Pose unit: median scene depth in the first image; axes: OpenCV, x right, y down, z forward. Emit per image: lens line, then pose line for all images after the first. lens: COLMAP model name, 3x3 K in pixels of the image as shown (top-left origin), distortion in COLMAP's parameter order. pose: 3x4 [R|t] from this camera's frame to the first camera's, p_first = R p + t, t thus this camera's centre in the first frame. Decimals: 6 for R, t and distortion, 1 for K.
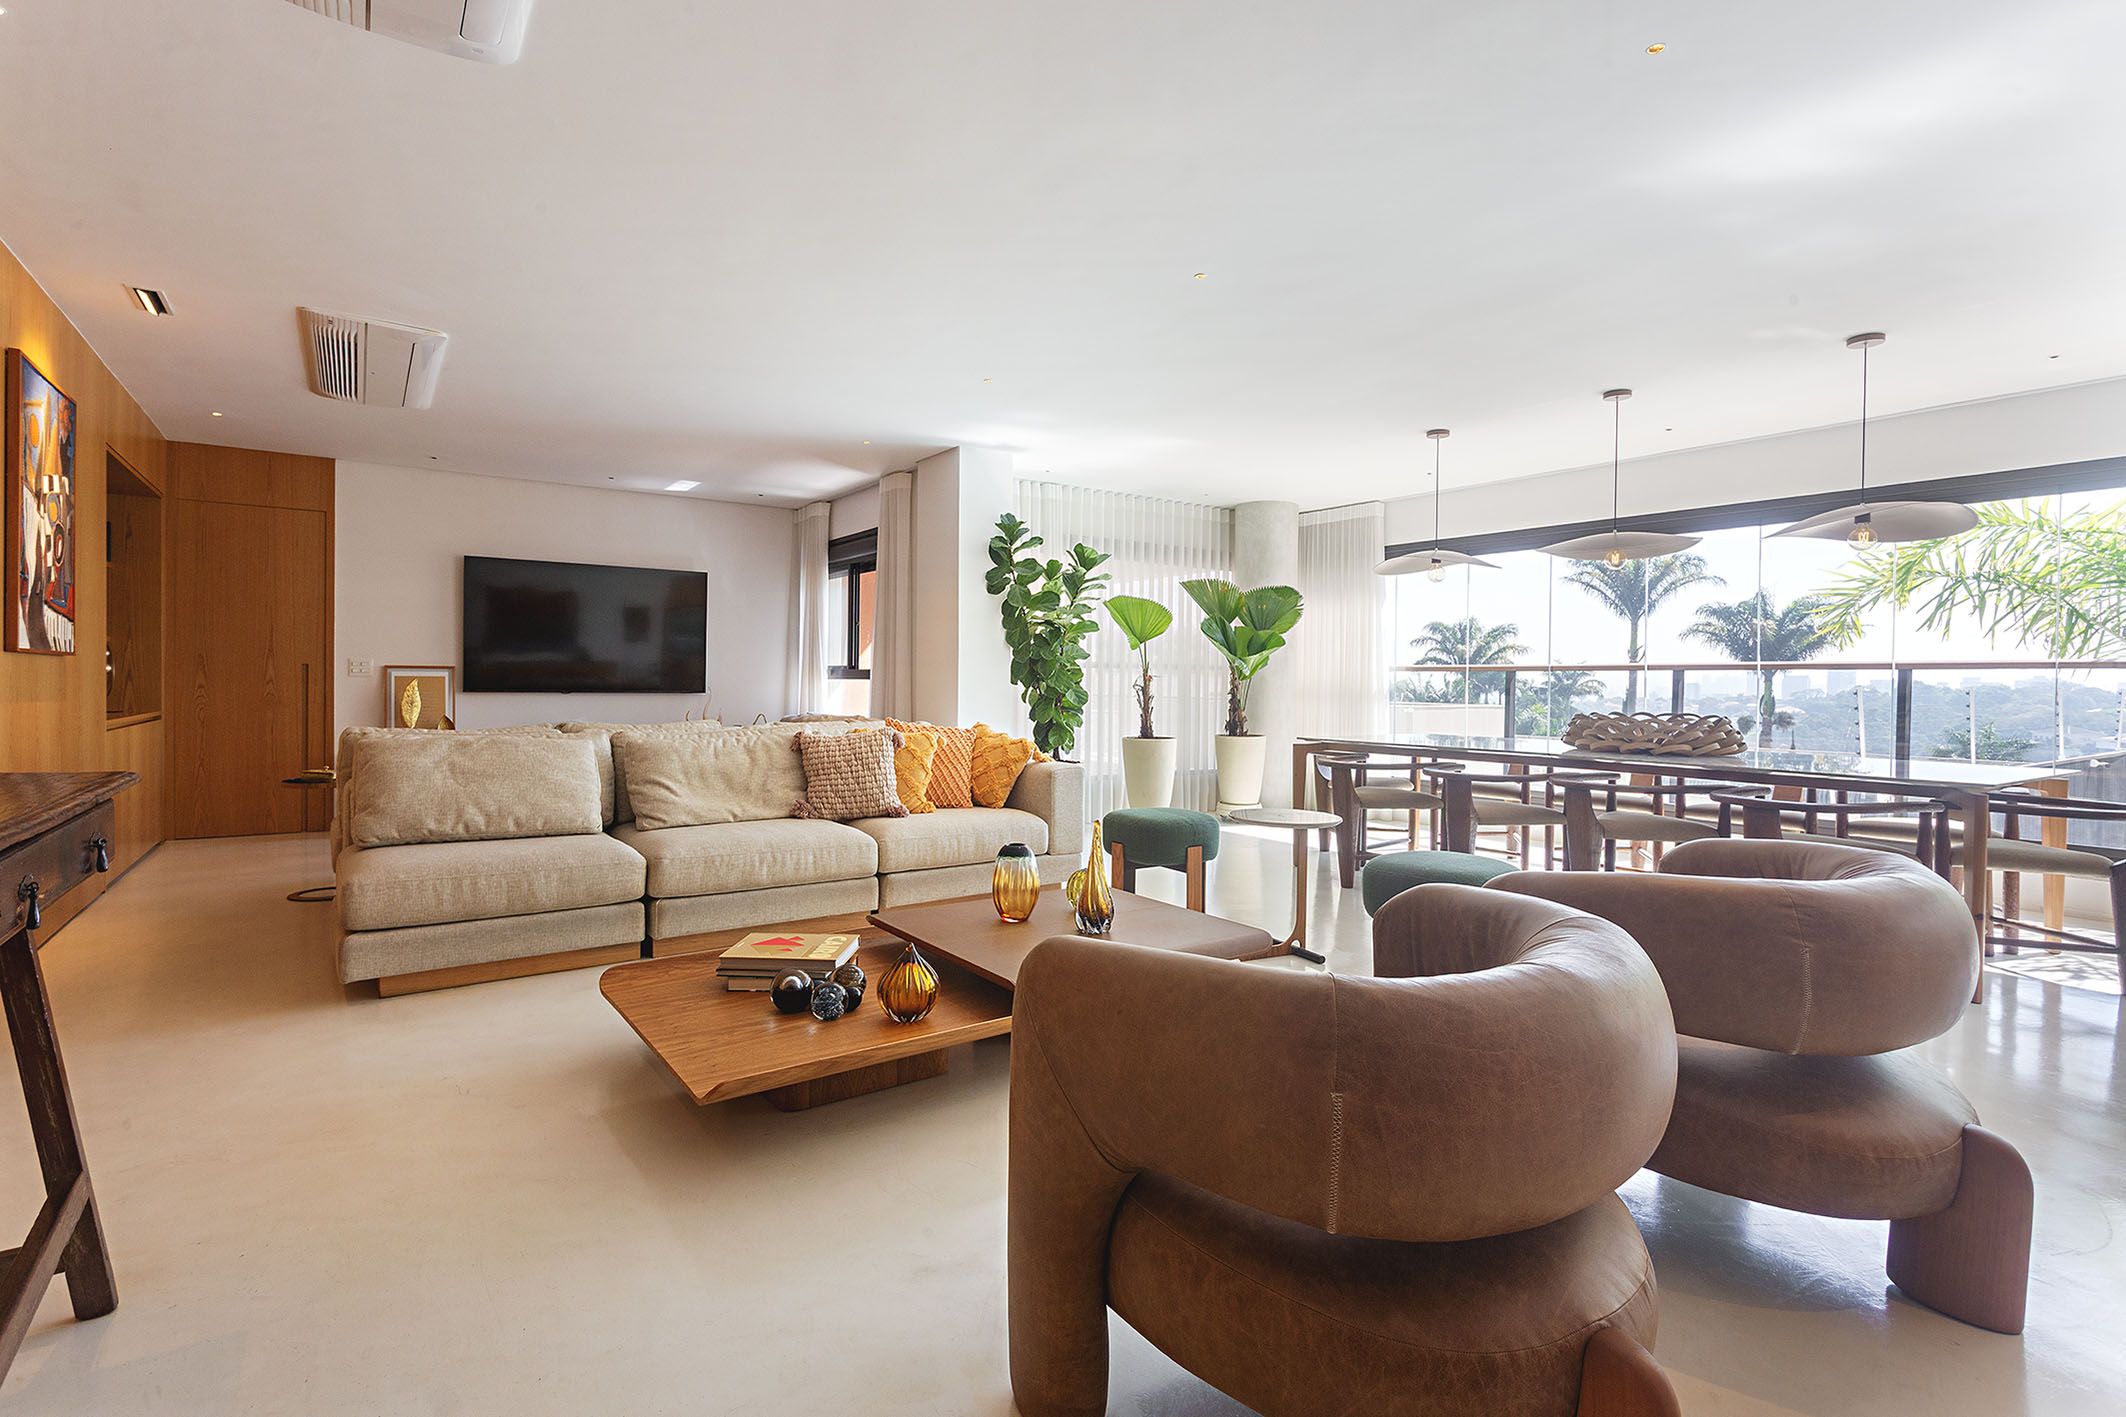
lens RADIAL K [[1008.3, 0, 1067.3], [0, 1008.3, 696.5], [0, 0, 1]] dist [-0.000152, 0.000609]
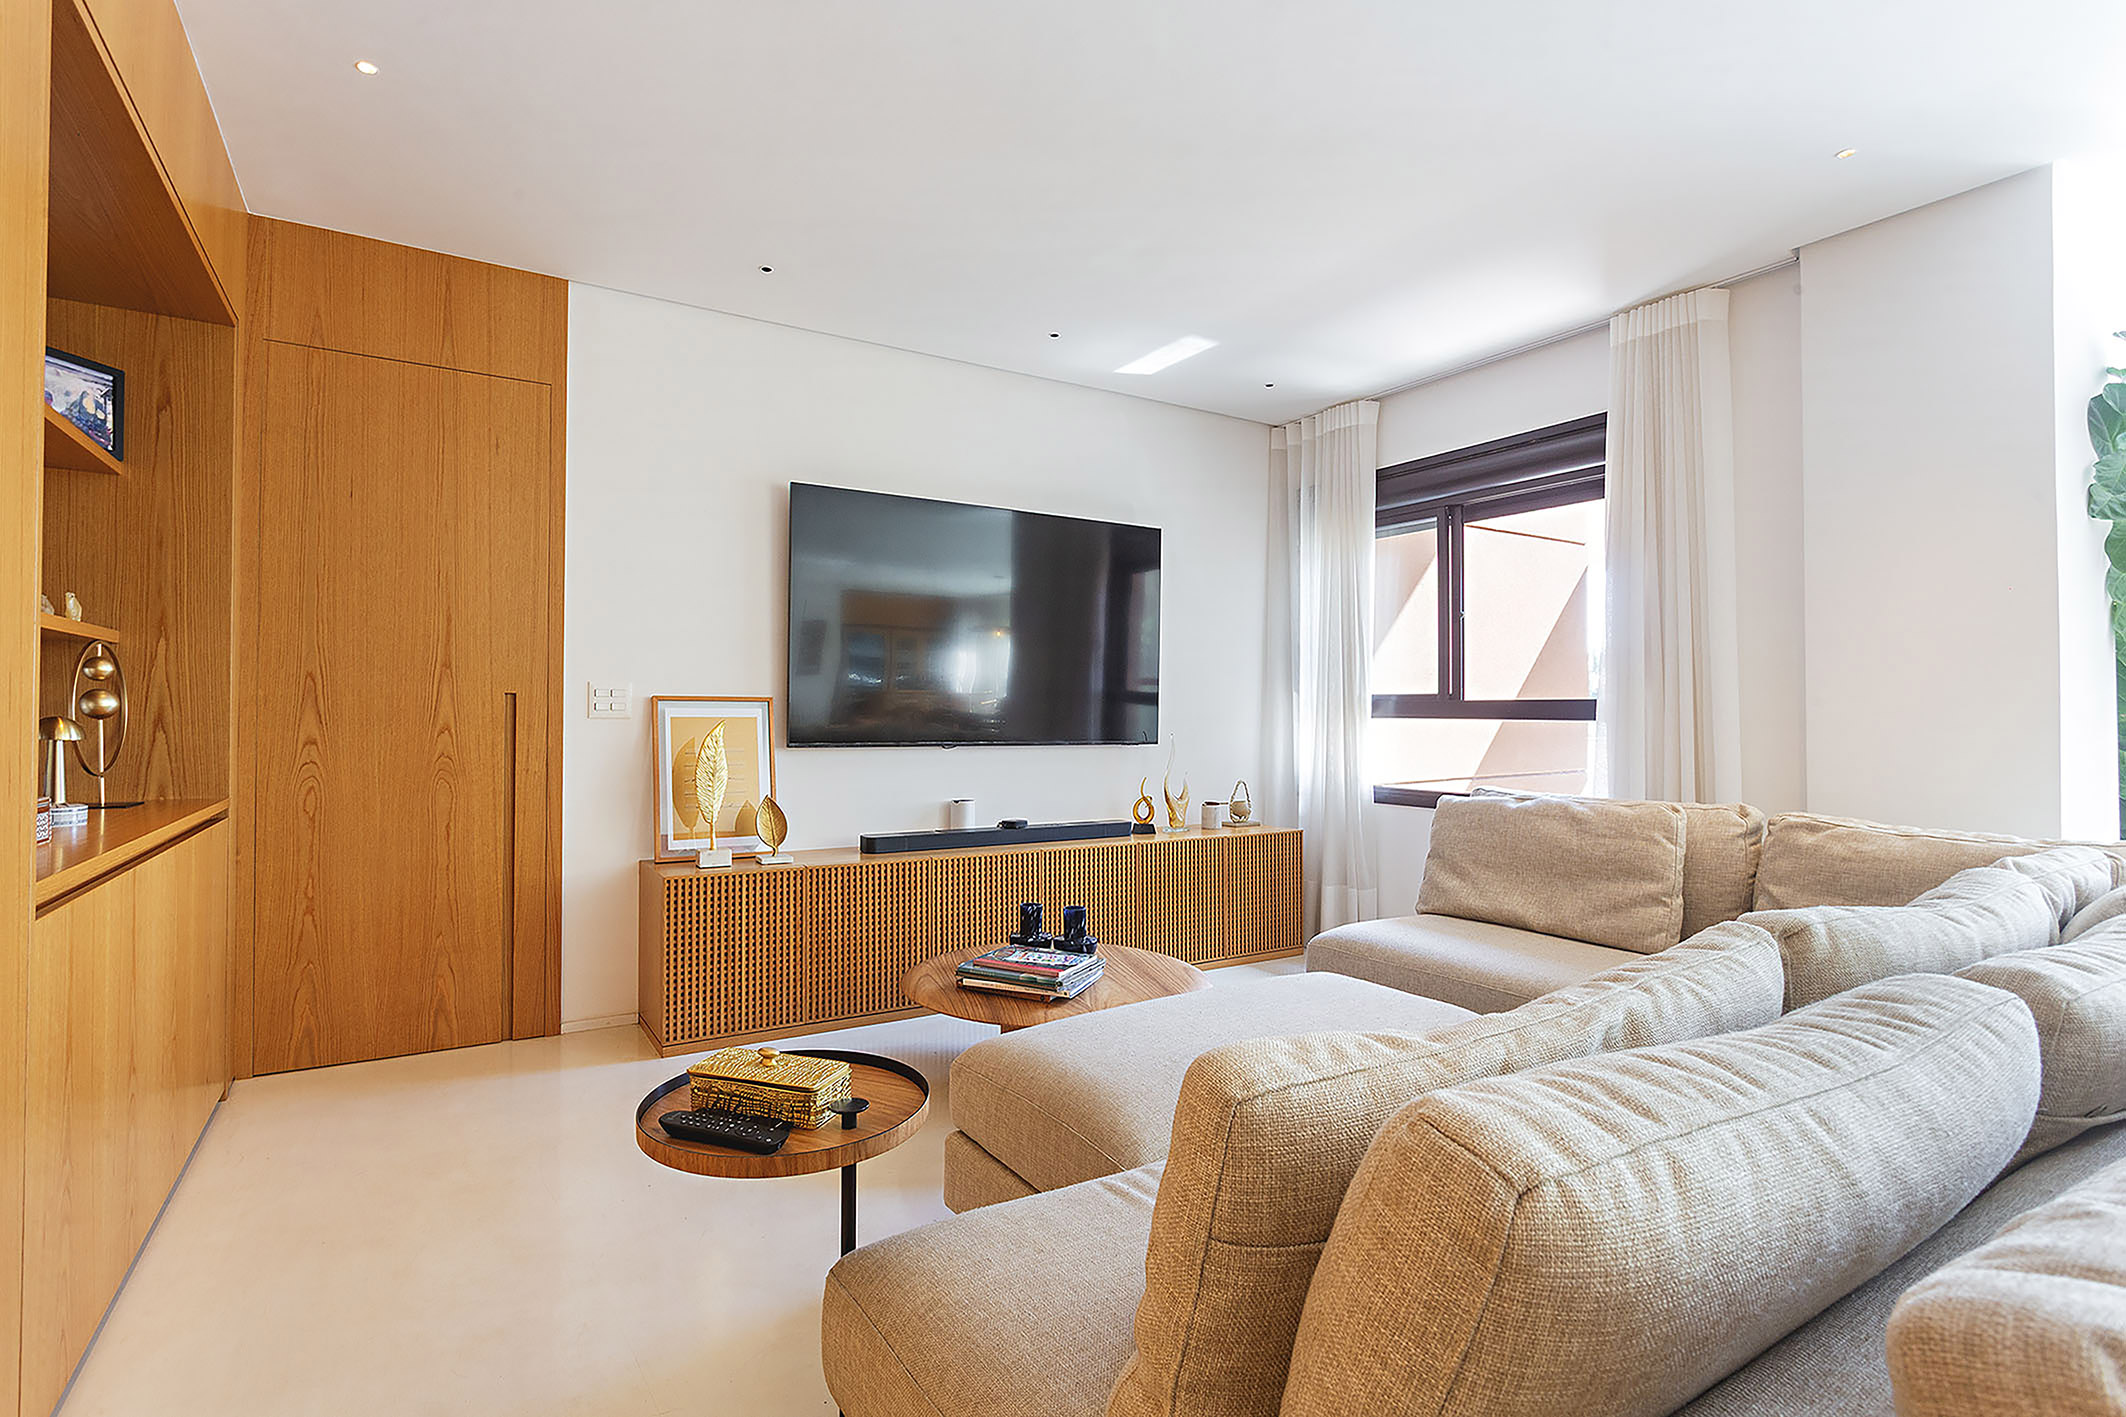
lens RADIAL K [[1043.8, 0, 1063.0], [0, 1043.8, 708.5], [0, 0, 1]] dist [0.000786, 0.000094]
pose [[0.998086, -0.005328, -0.061607, -0.474428], [0.004006, 0.999759, -0.021573, -0.013734], [0.061707, 0.021285, 0.997867, 0.531072]]
